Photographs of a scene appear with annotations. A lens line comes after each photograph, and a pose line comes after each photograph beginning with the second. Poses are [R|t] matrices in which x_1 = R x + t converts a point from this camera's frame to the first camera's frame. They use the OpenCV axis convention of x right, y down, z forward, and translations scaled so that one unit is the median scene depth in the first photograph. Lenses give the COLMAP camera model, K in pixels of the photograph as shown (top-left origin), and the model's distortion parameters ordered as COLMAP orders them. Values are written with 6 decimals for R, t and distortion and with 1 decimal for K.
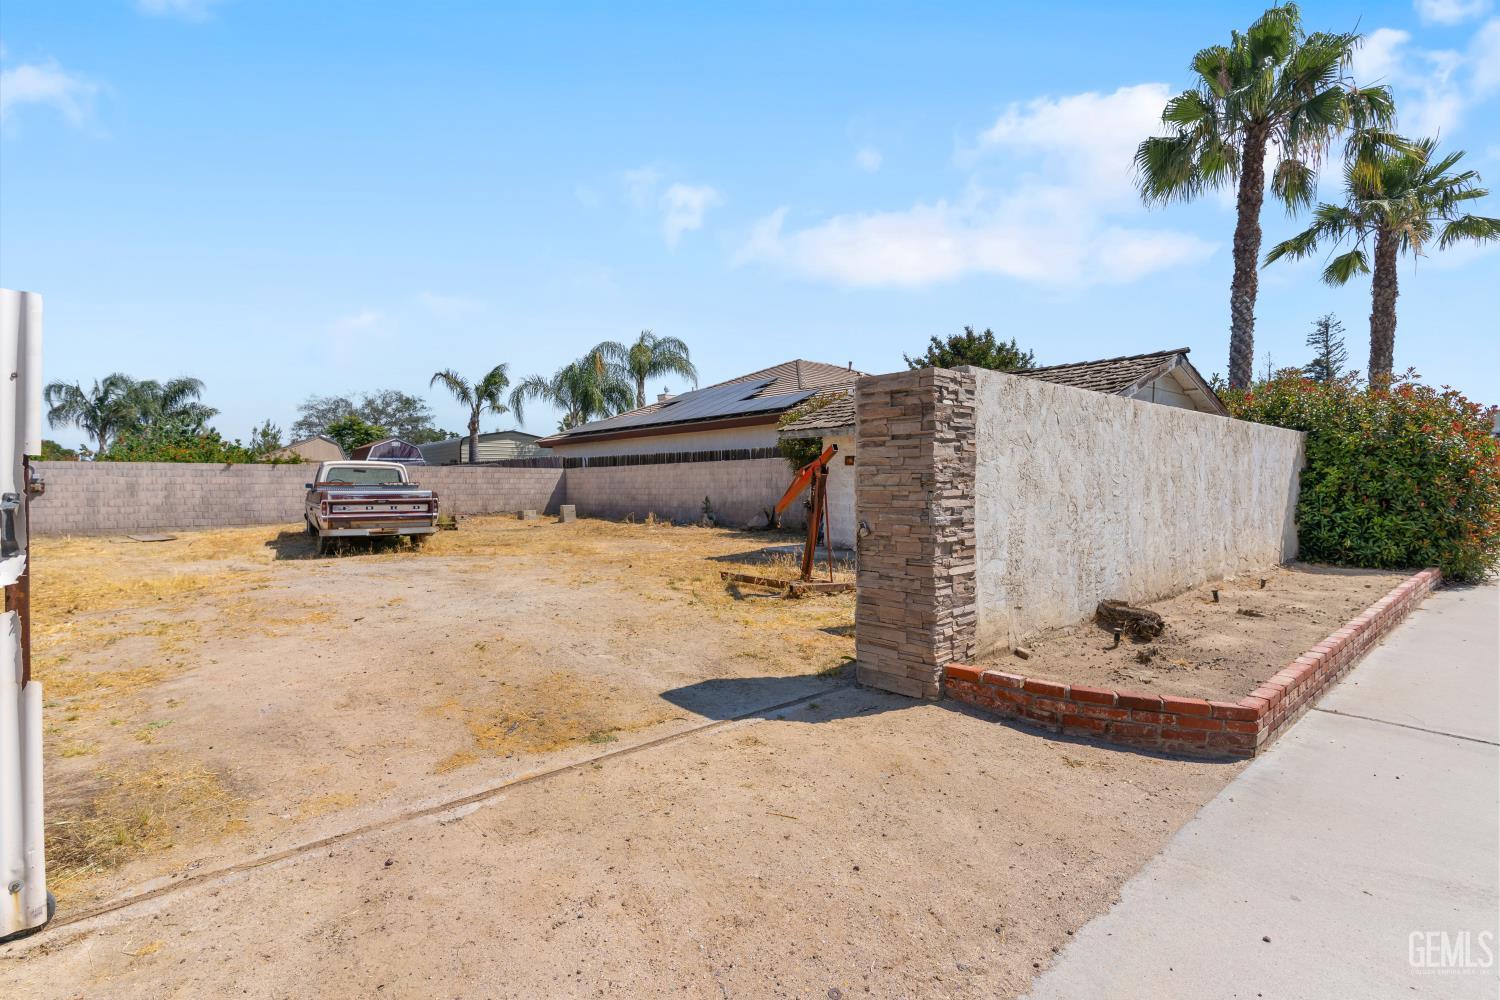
lens RADIAL K [[737.5, 0, 750.1], [0, 737.5, 496.6], [0, 0, 1]] dist [0.003353, 0.000573]
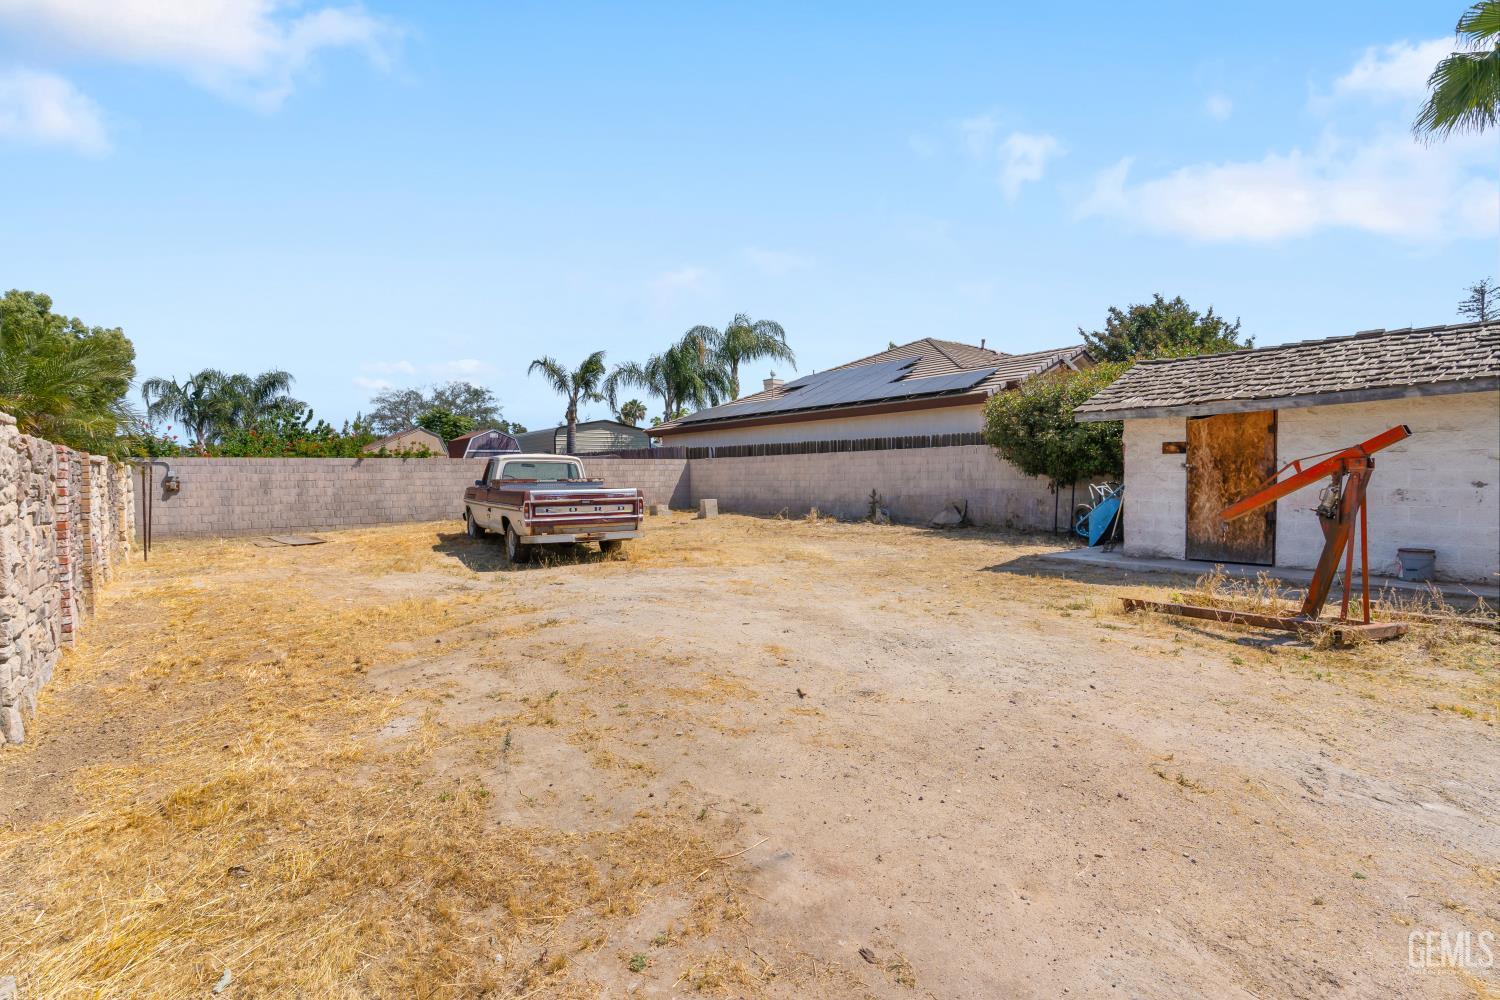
lens RADIAL K [[737.5, 0, 750.1], [0, 737.5, 497.3], [0, 0, 1]] dist [0.003353, 0.000573]
pose [[0.998254, -0.007106, -0.058635, -0.137264], [0.008124, 0.999820, 0.017130, -0.006160], [0.058503, -0.017577, 0.998132, 0.084551]]
